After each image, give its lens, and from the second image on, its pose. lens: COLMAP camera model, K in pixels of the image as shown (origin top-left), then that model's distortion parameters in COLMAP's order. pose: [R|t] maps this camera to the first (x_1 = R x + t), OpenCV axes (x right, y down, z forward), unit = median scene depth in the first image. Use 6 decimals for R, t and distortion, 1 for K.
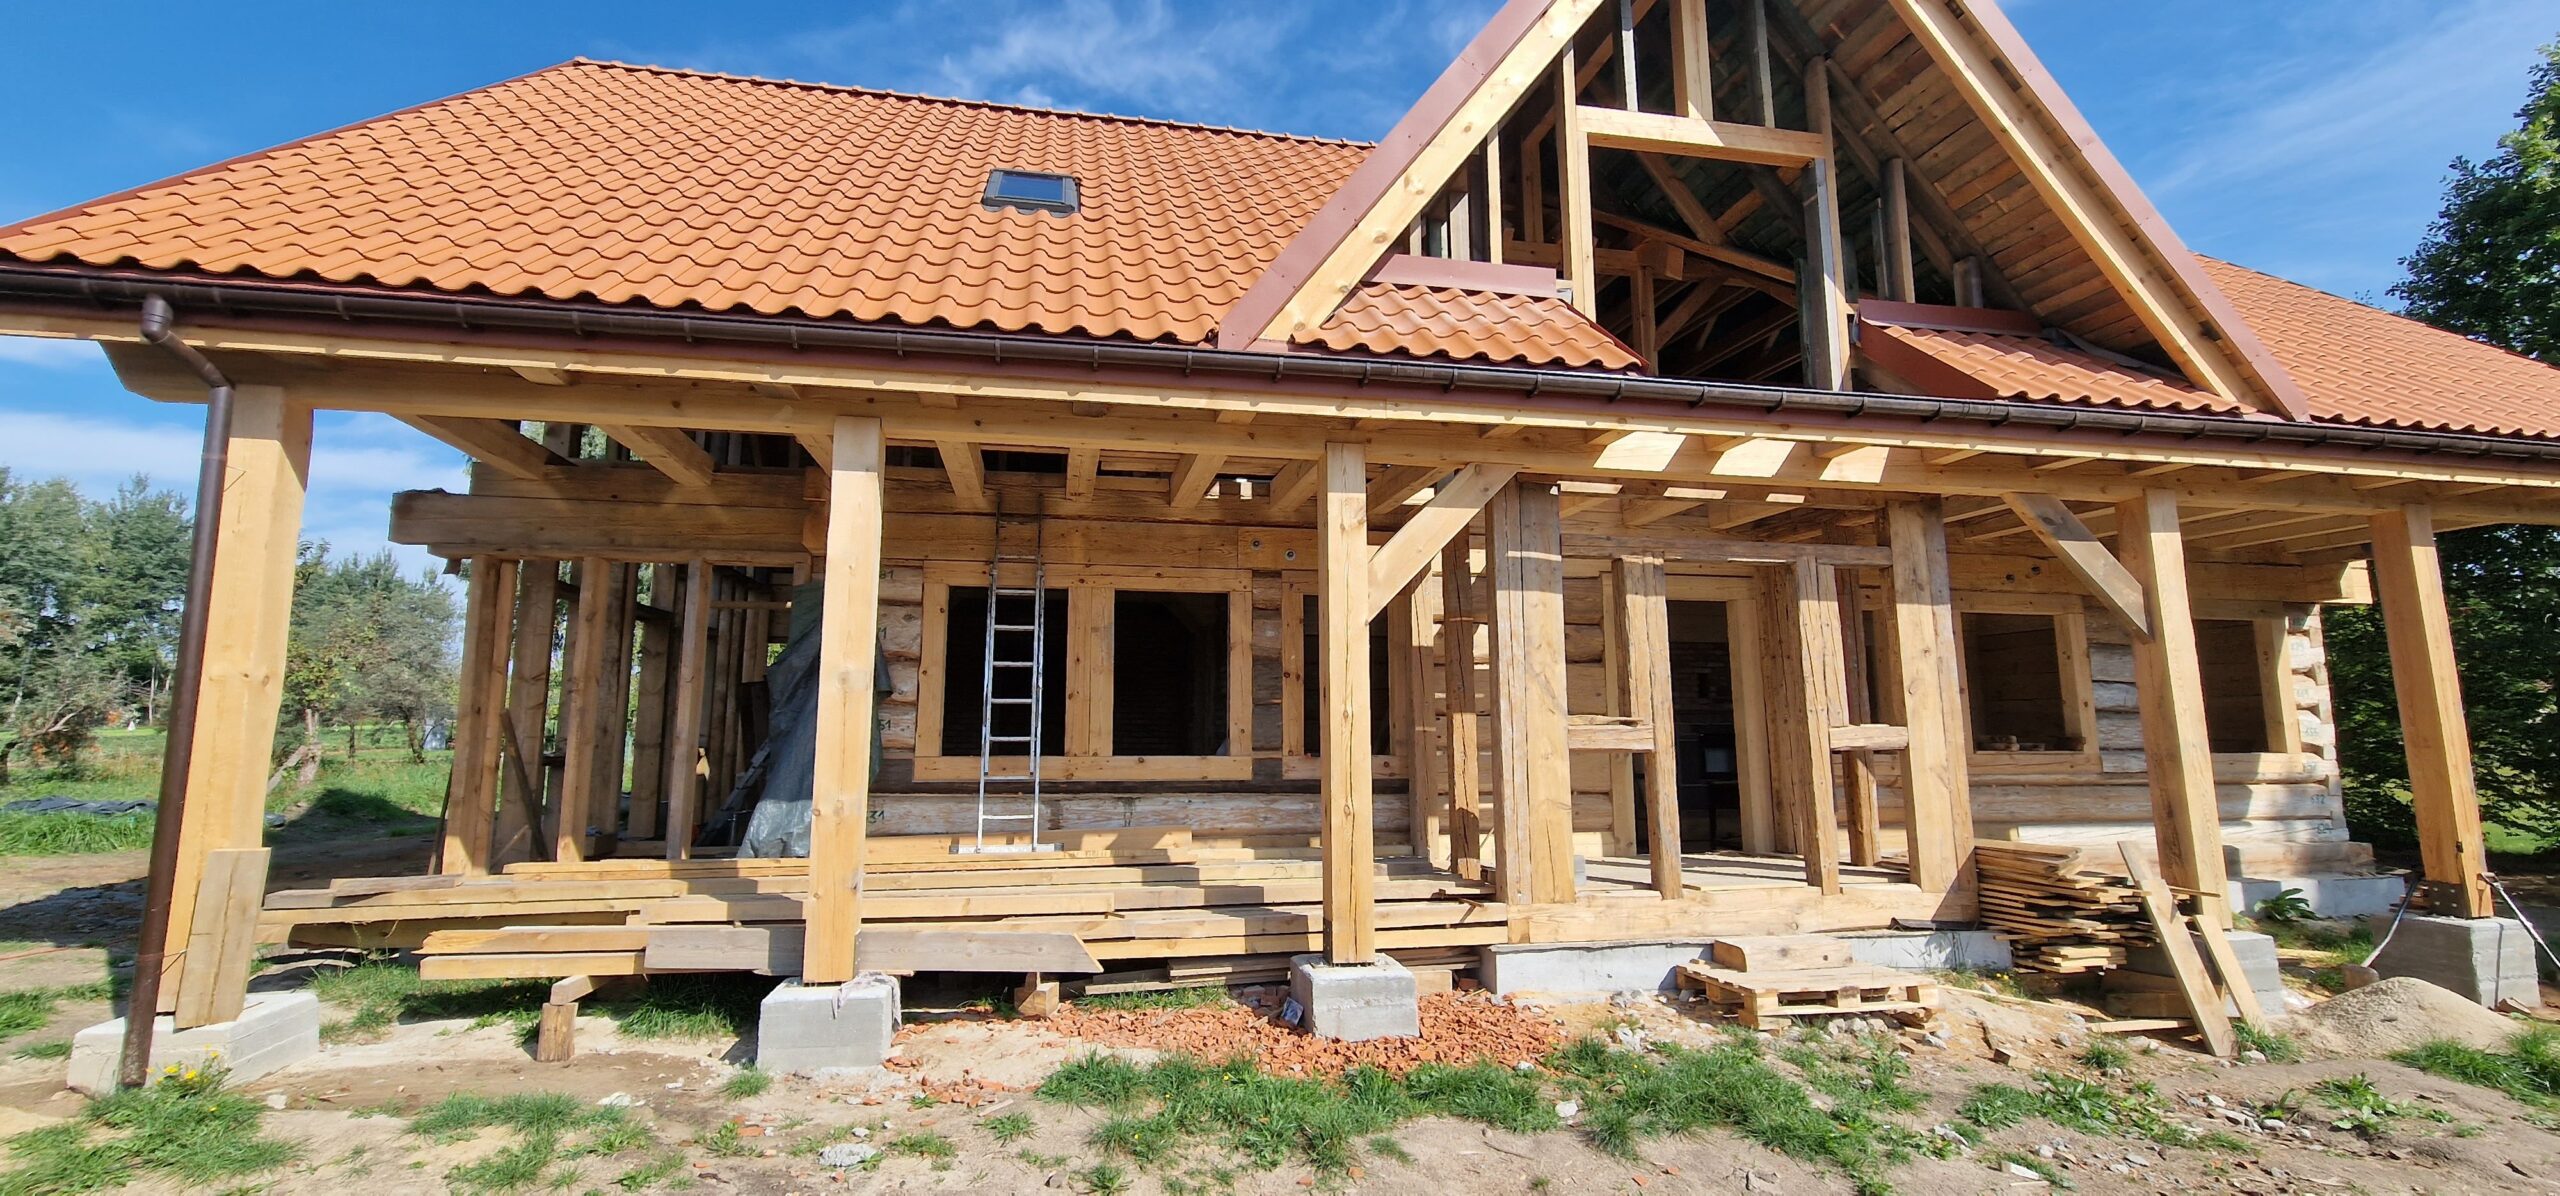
lens RADIAL K [[1049.3, 0, 1272.8], [0, 1049.3, 578.5], [0, 0, 1]] dist [-0.002911, -0.000651]
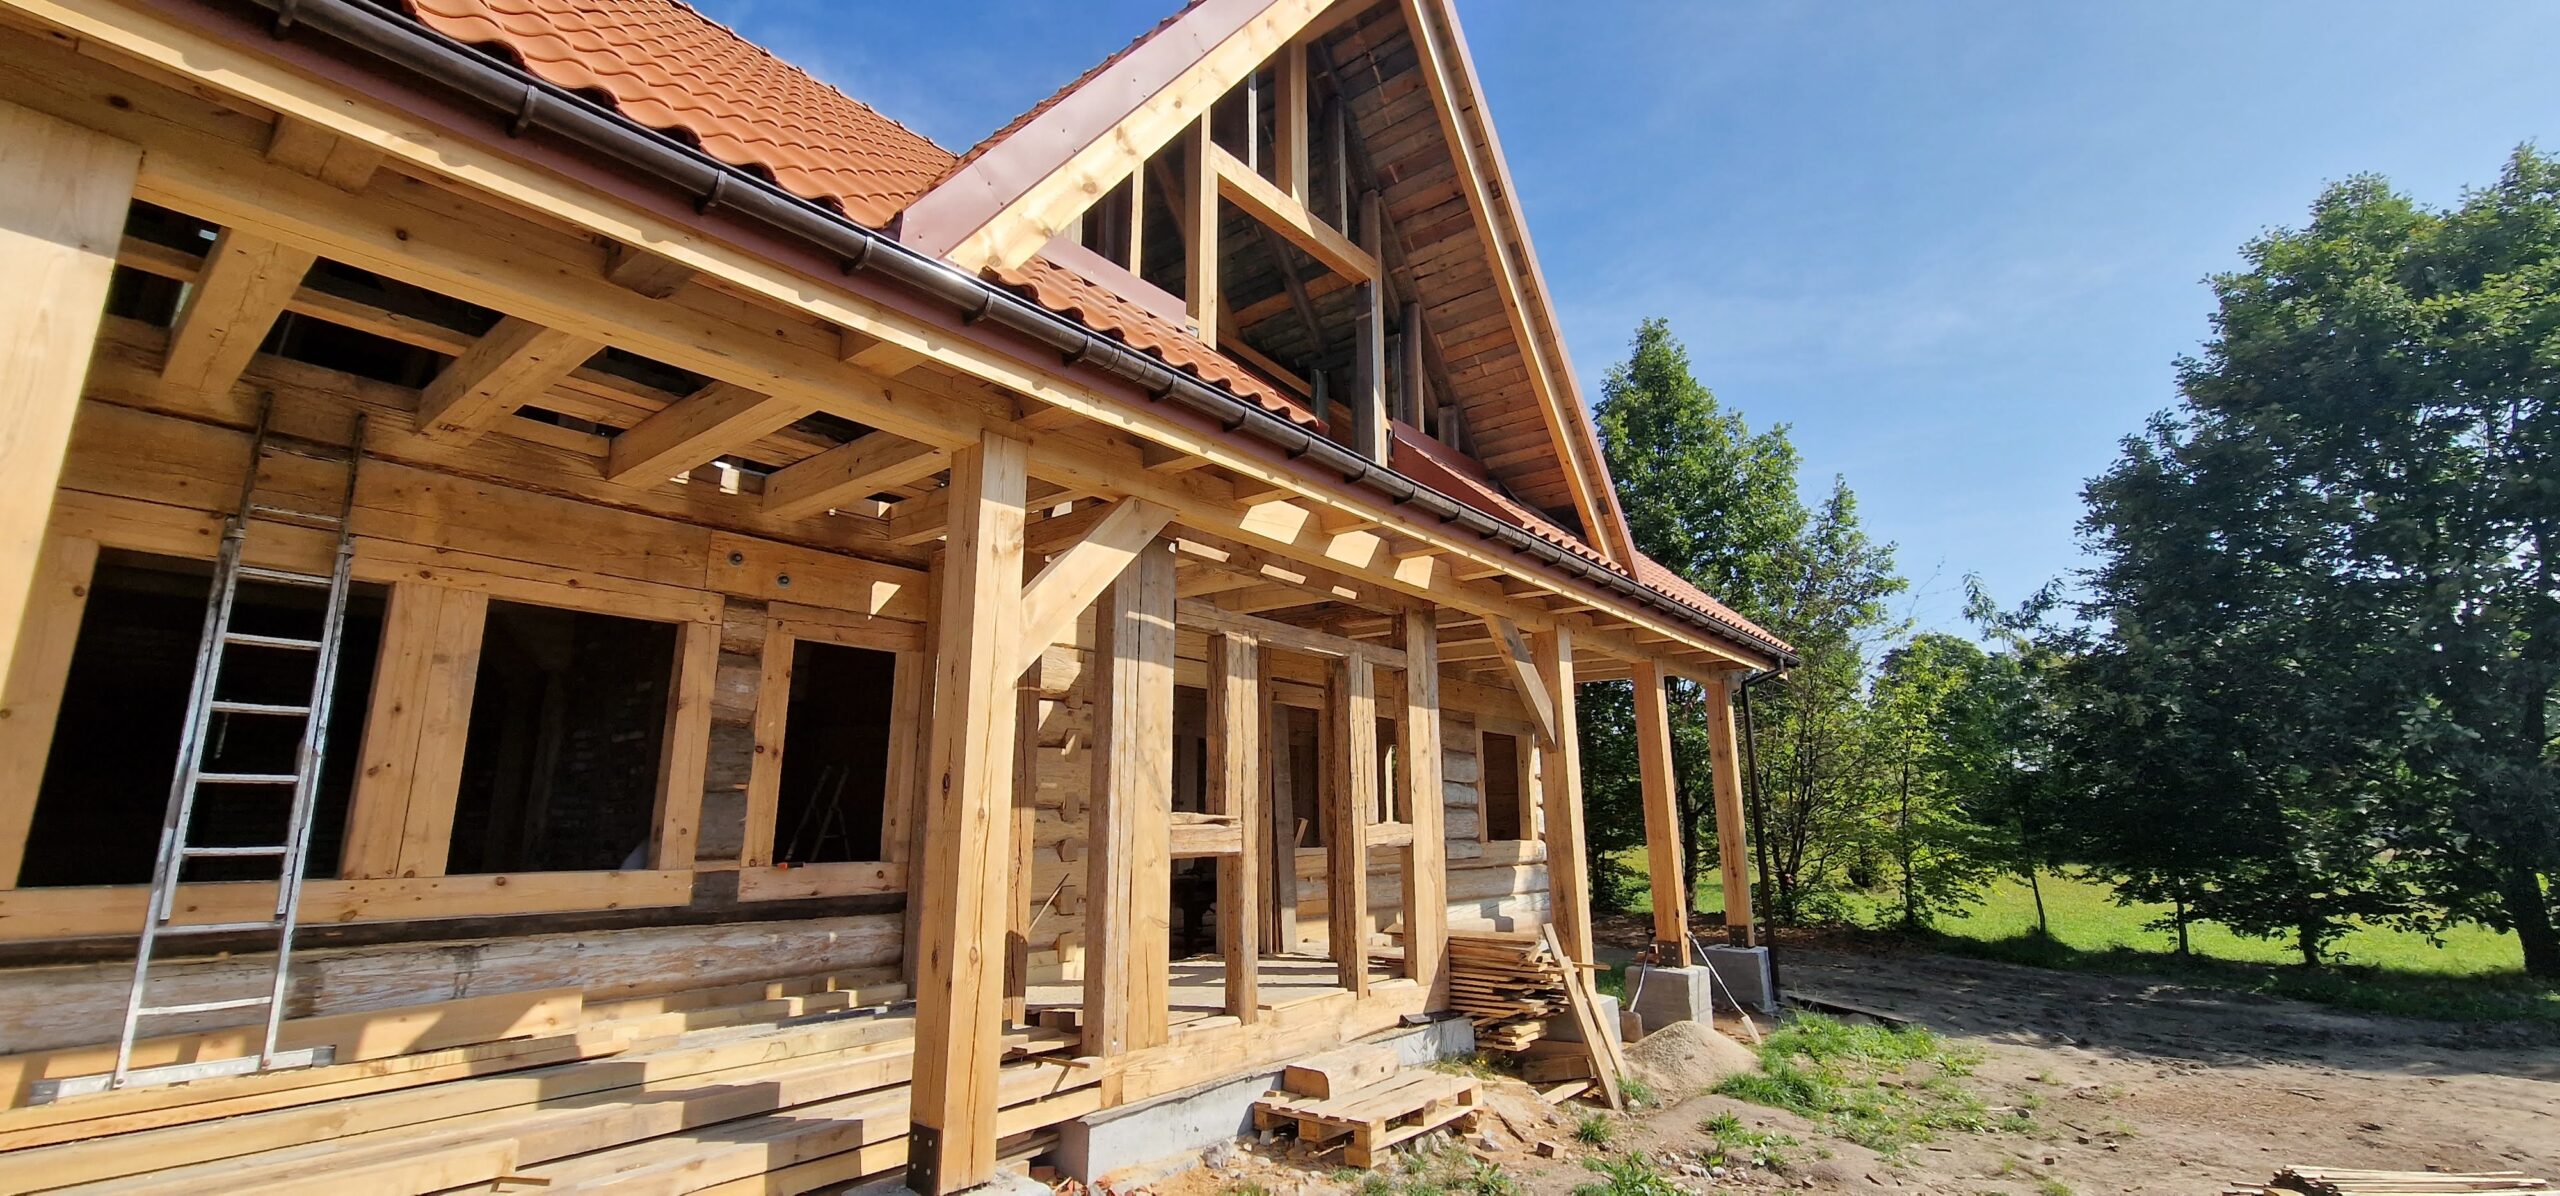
lens RADIAL K [[1049.3, 0, 1272.8], [0, 1049.3, 578.5], [0, 0, 1]] dist [-0.002911, -0.000651]
pose [[0.779899, 0.140555, 0.609919, -0.180654], [-0.093393, 0.989683, -0.108649, 0.025694], [-0.618898, 0.027773, 0.784980, 0.259321]]
